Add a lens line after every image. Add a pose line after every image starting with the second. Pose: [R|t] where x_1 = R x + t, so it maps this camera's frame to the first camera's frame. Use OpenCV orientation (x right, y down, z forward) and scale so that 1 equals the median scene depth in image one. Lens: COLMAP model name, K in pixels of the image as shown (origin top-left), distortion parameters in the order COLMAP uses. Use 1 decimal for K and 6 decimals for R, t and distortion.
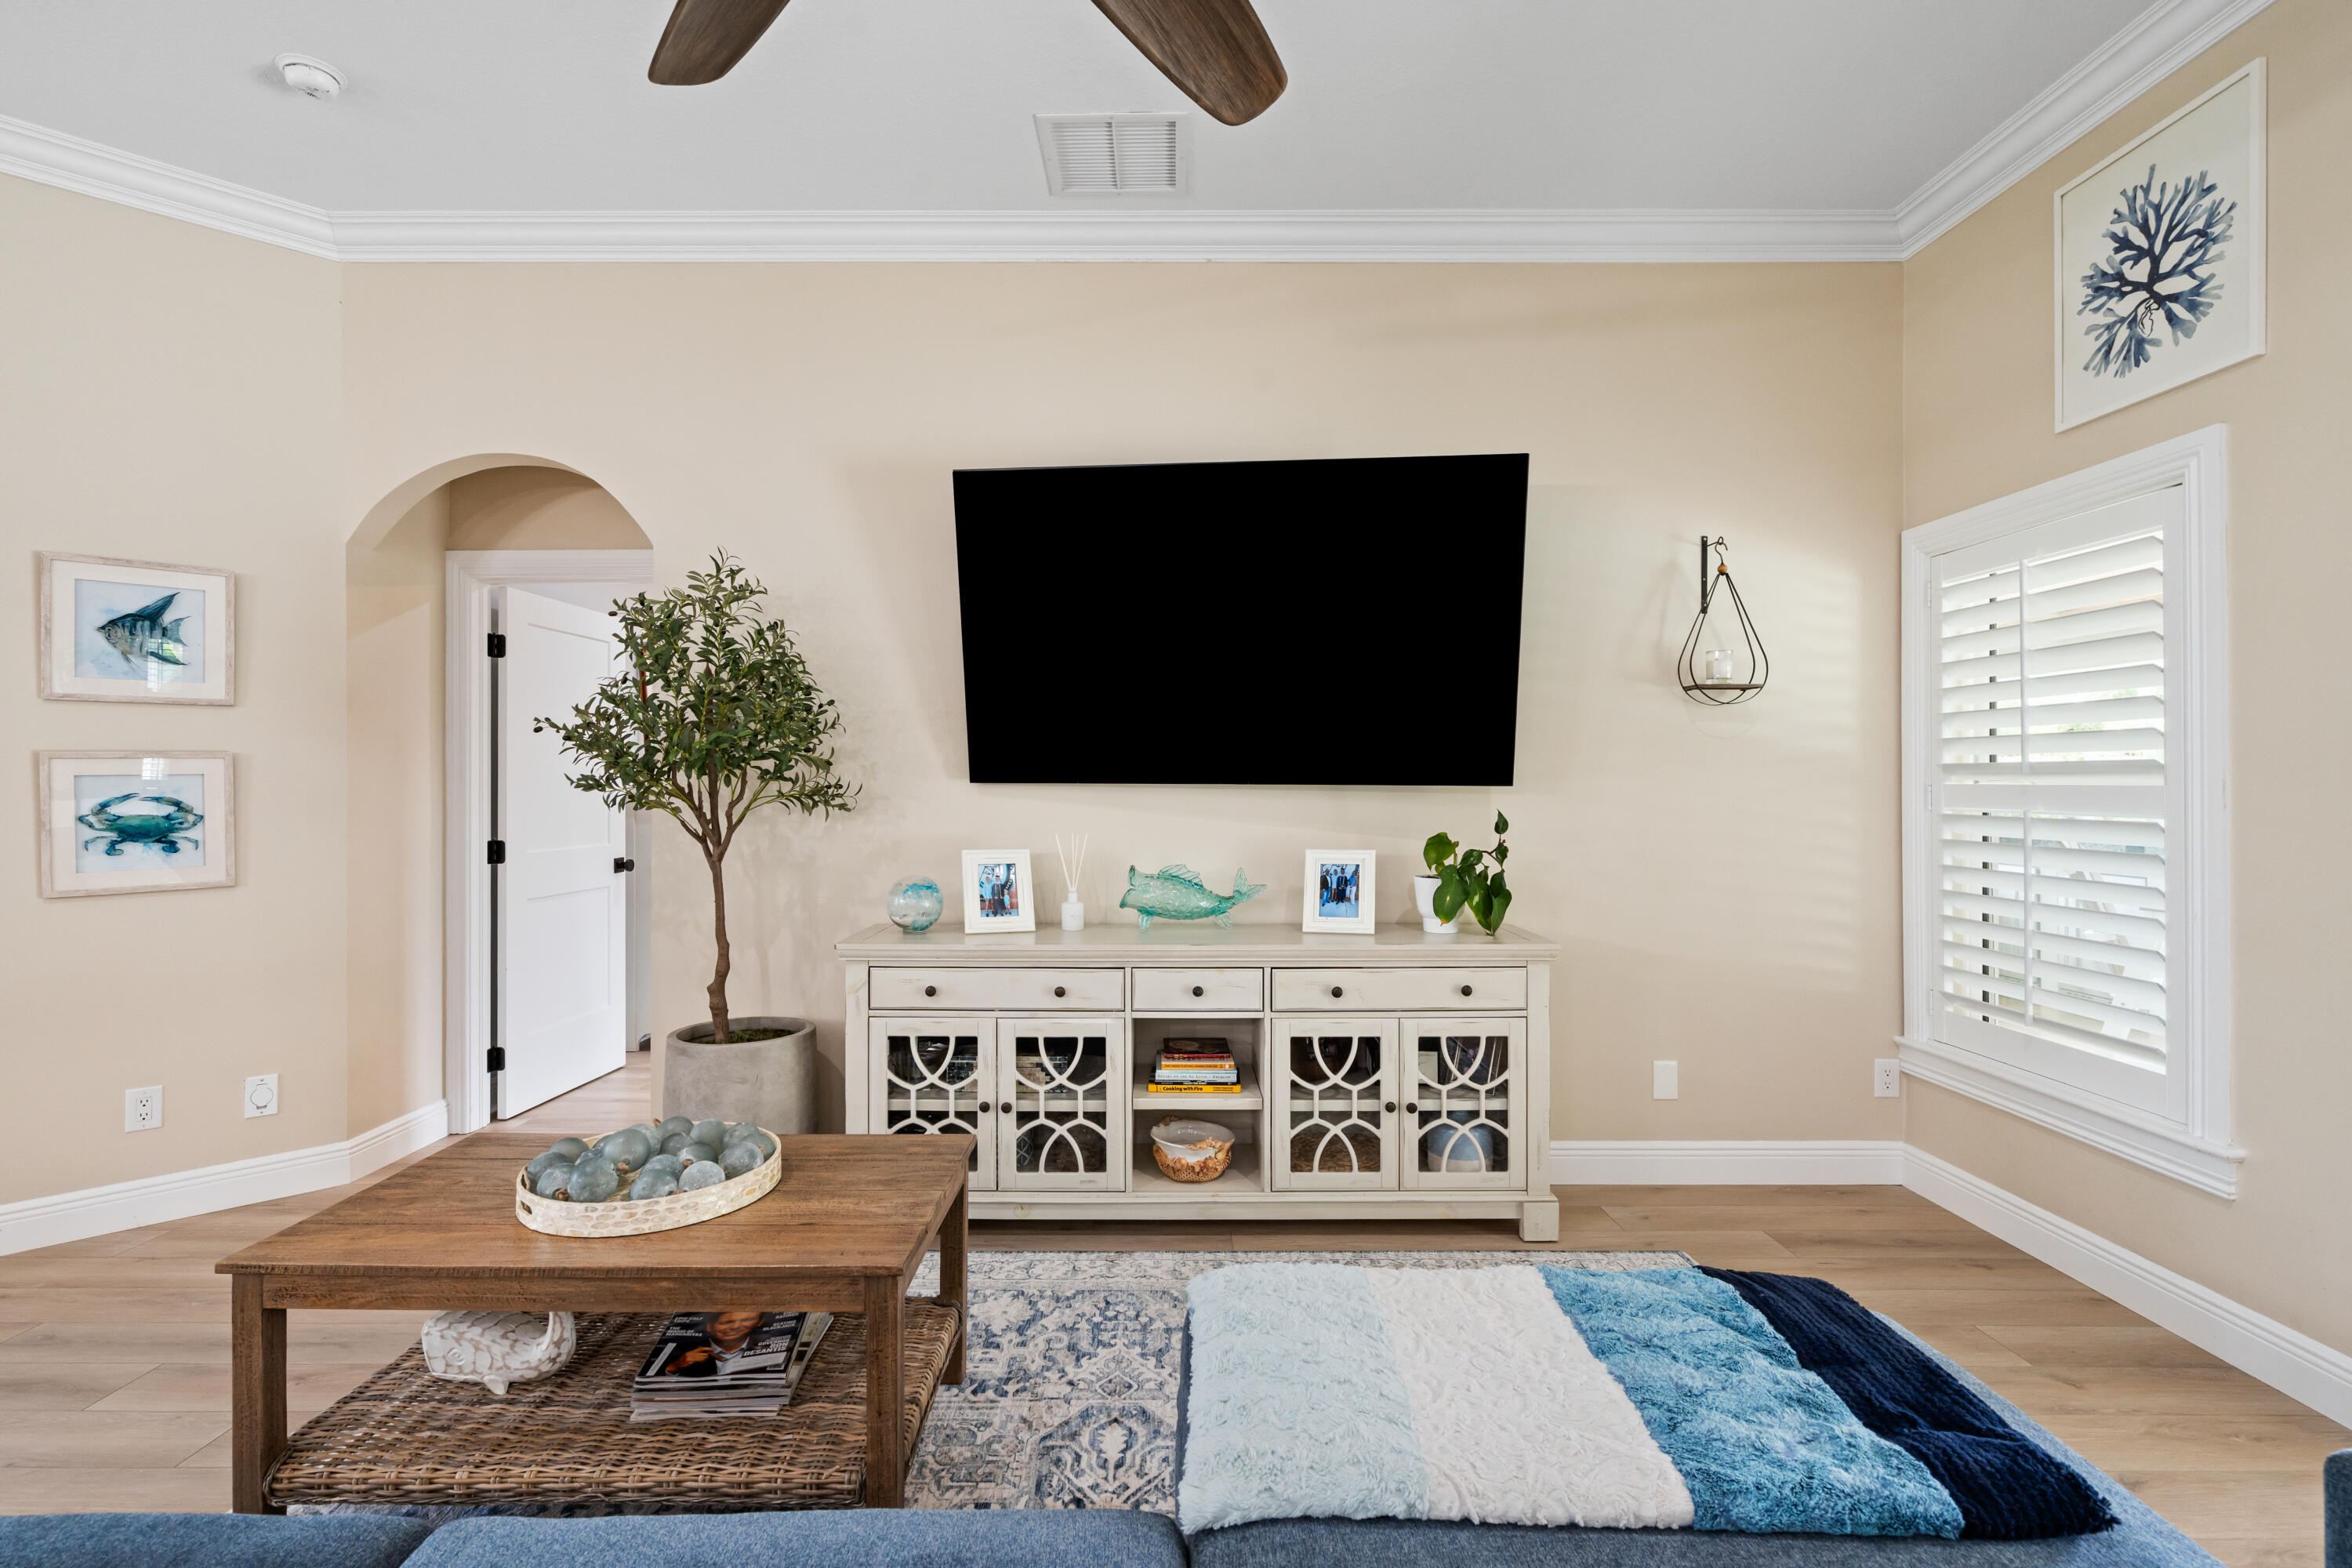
lens RADIAL K [[1073.4, 0, 1167.8], [0, 1073.4, 784.2], [0, 0, 1]] dist [-0.005300, 0.000157]
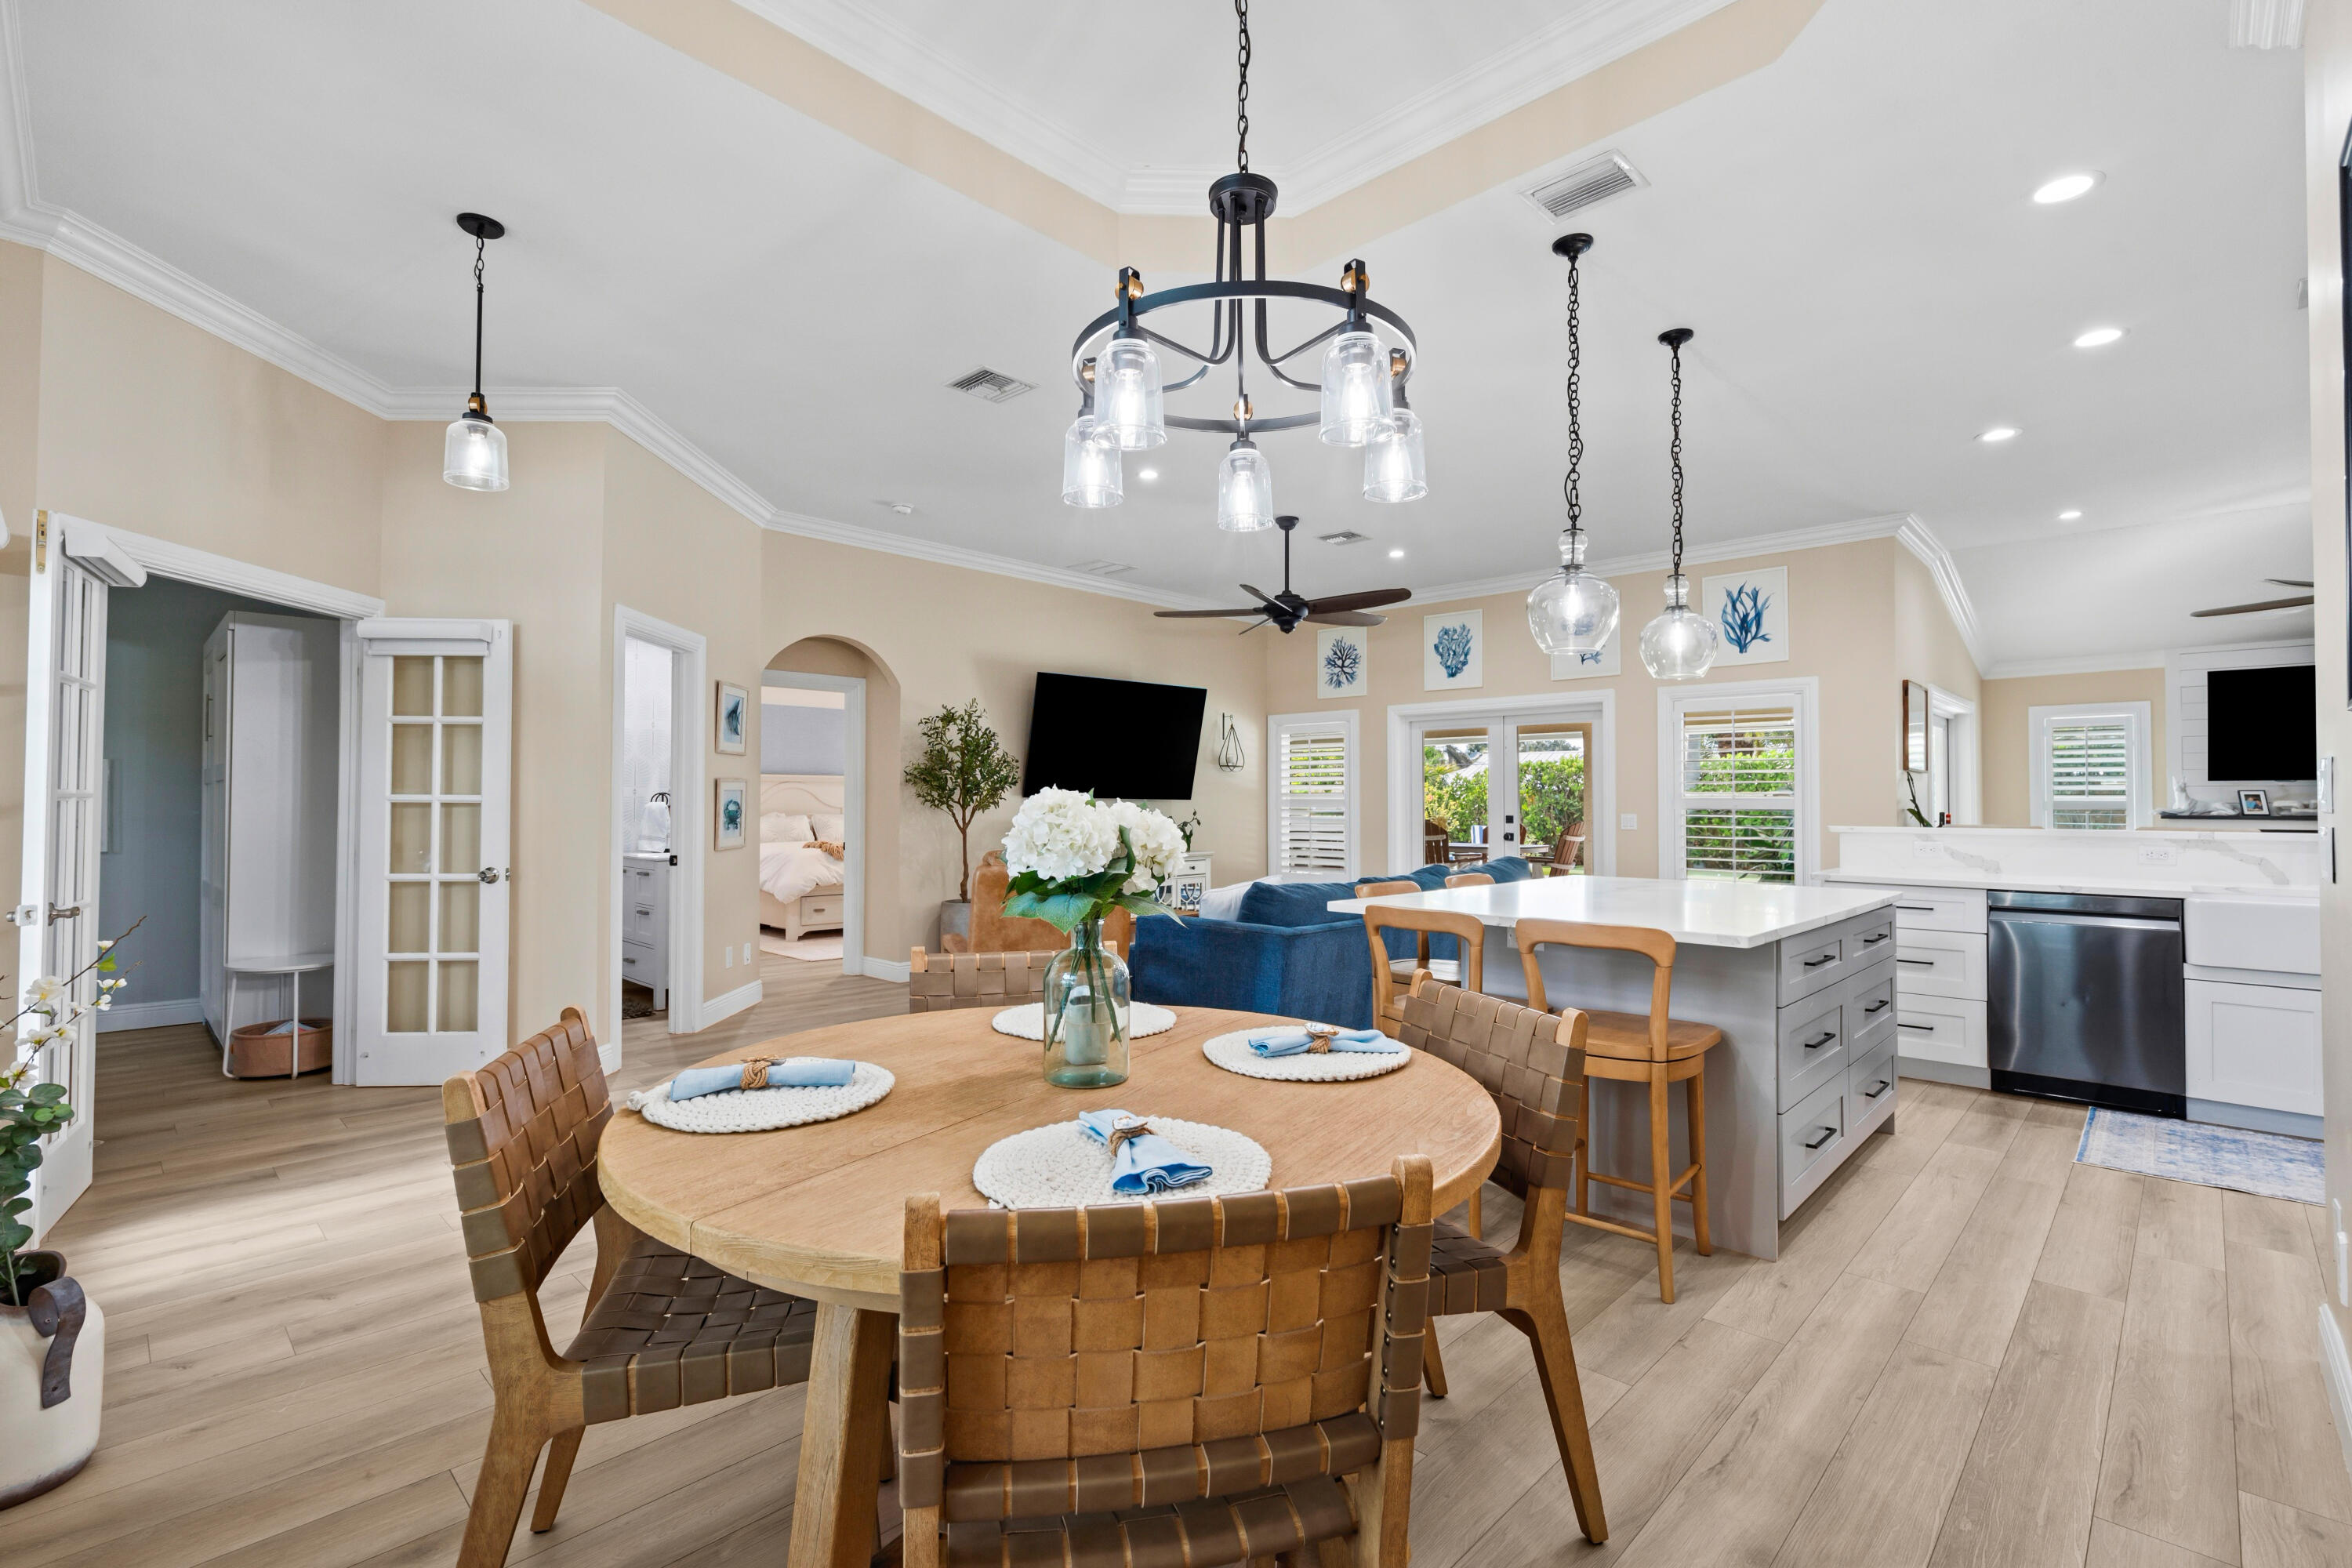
lens RADIAL K [[1061.0, 0, 1171.7], [0, 1061.0, 783.2], [0, 0, 1]] dist [-0.002326, 0.001210]
pose [[0.696998, 0.016265, 0.716888, -1.799253], [-0.002695, 0.999795, -0.020063, 0.015856], [-0.717068, 0.012052, 0.696899, -0.971800]]
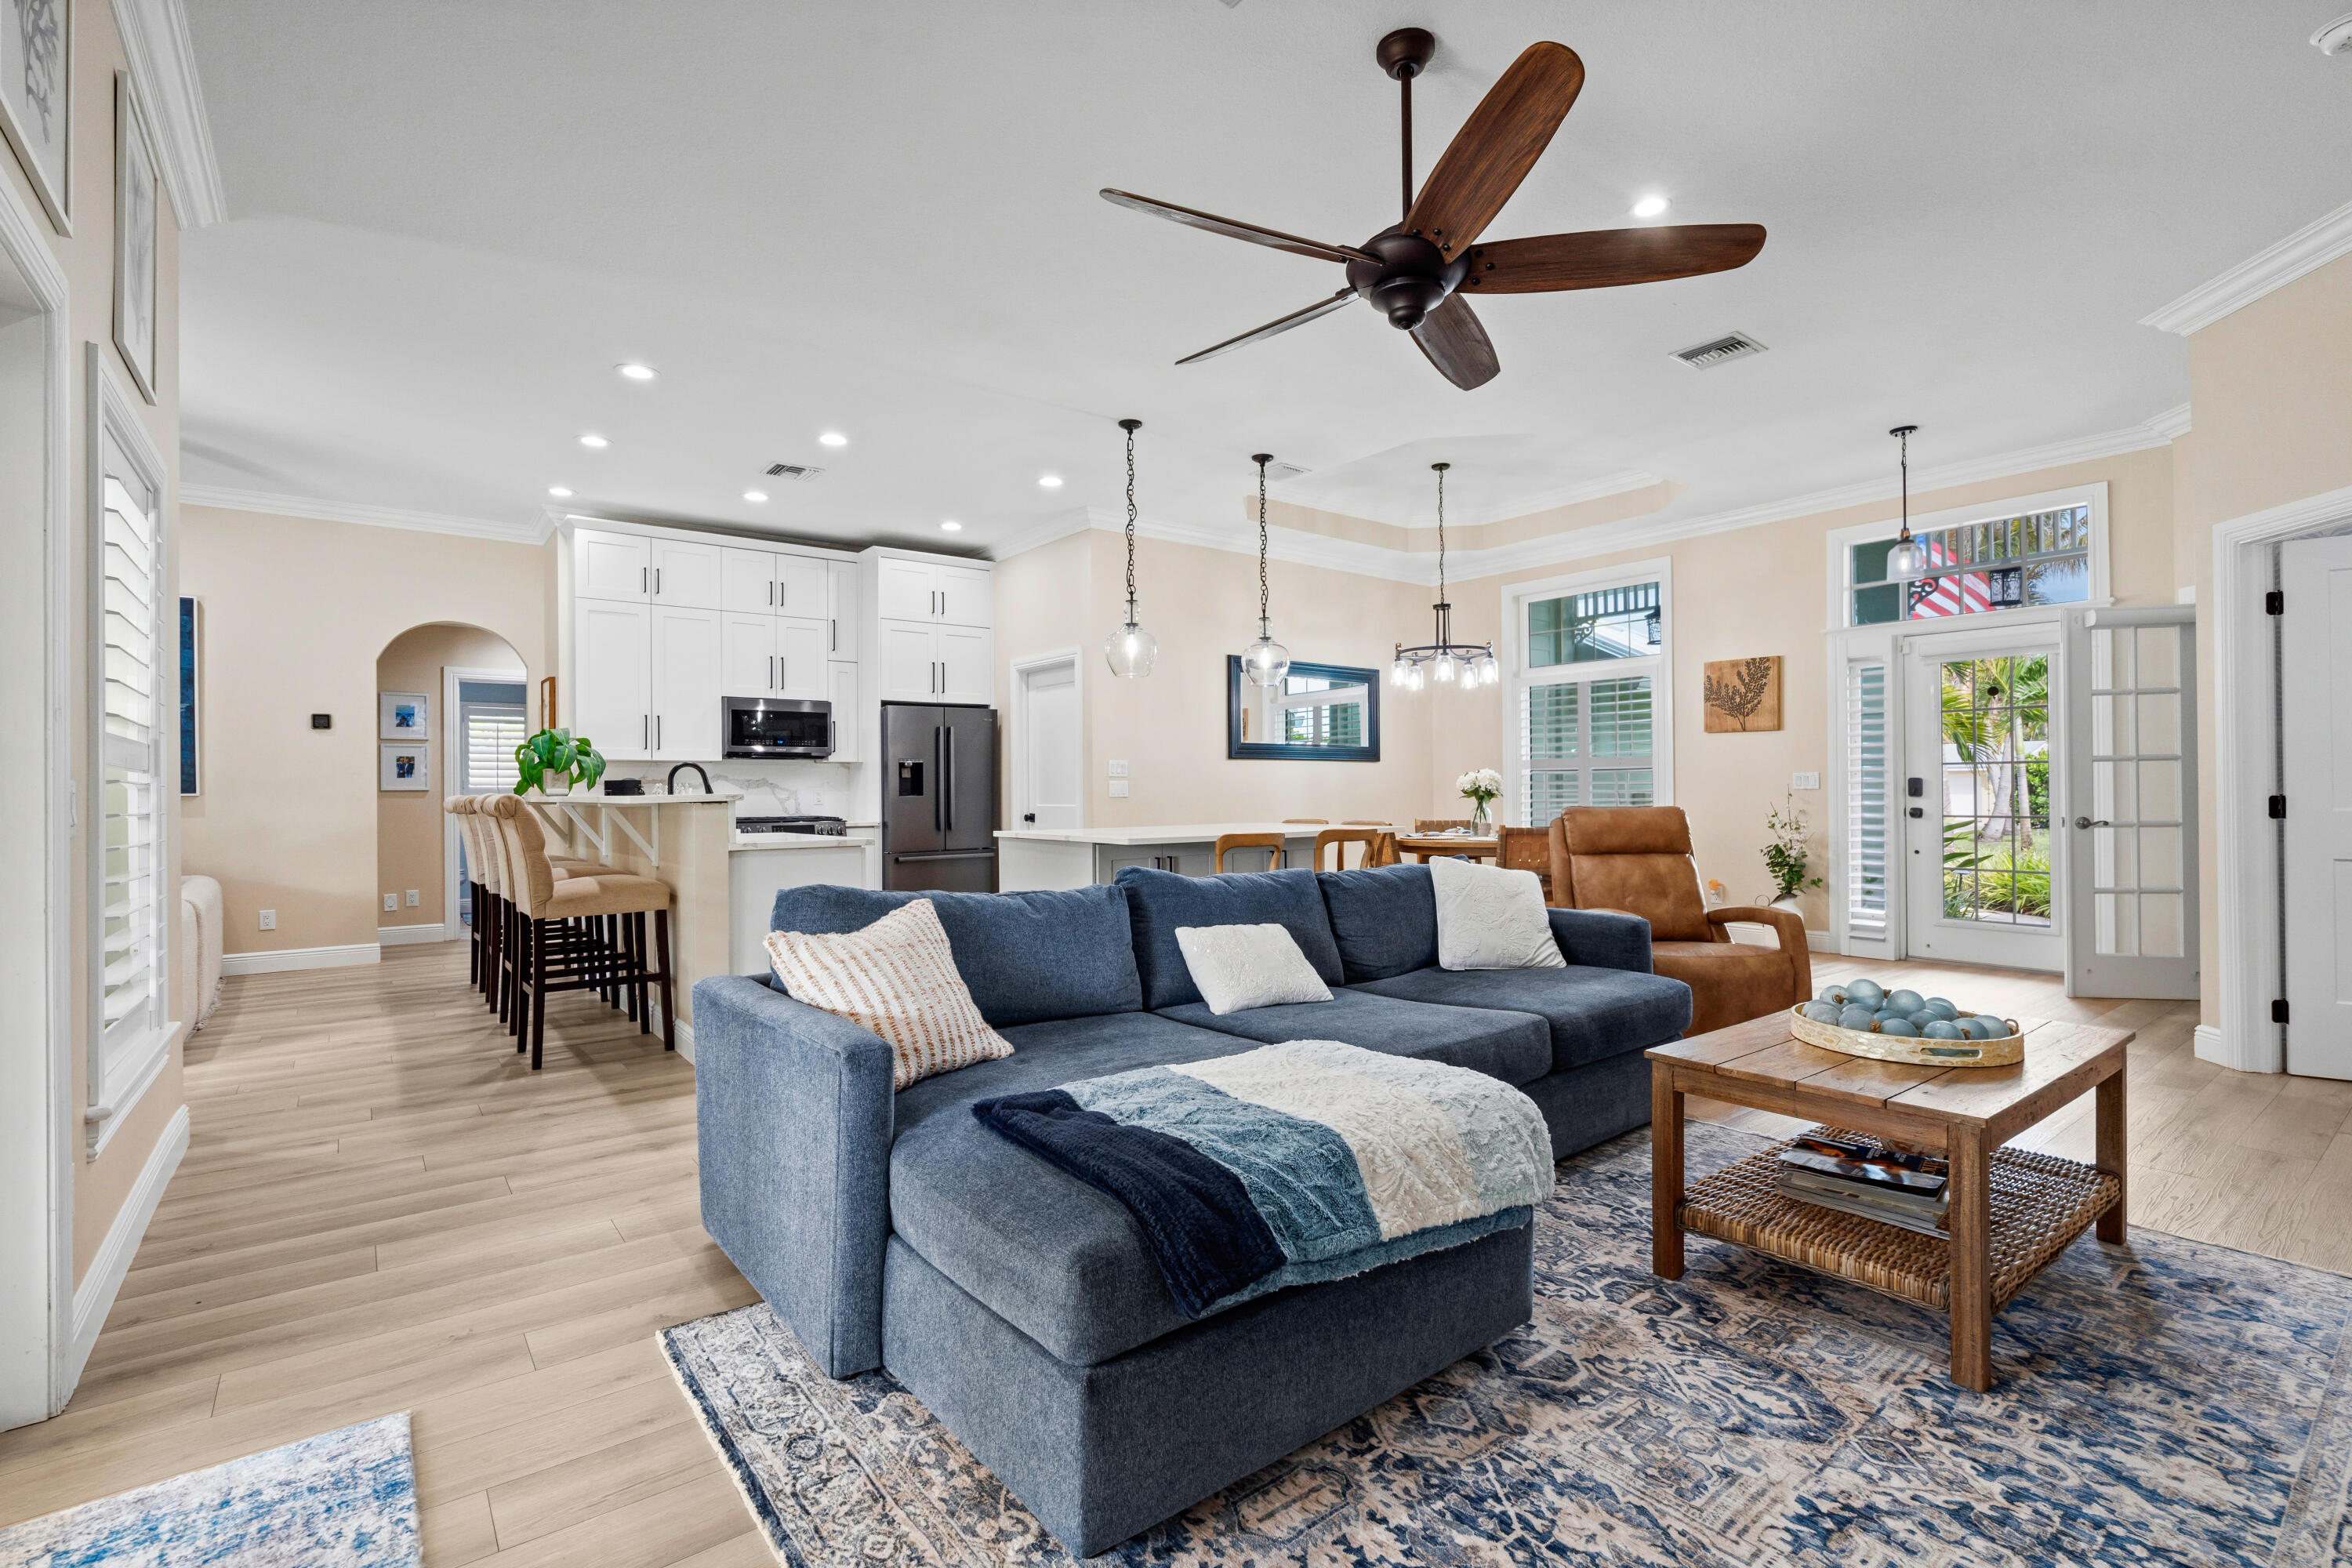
lens RADIAL K [[1061.0, 0, 1171.7], [0, 1061.0, 783.2], [0, 0, 1]] dist [-0.002326, 0.001210]
pose [[-0.790473, 0.004050, -0.612484, 0.611124], [0.008700, 0.999952, -0.004615, 0.047132], [0.612435, -0.008977, -0.790470, 0.938084]]
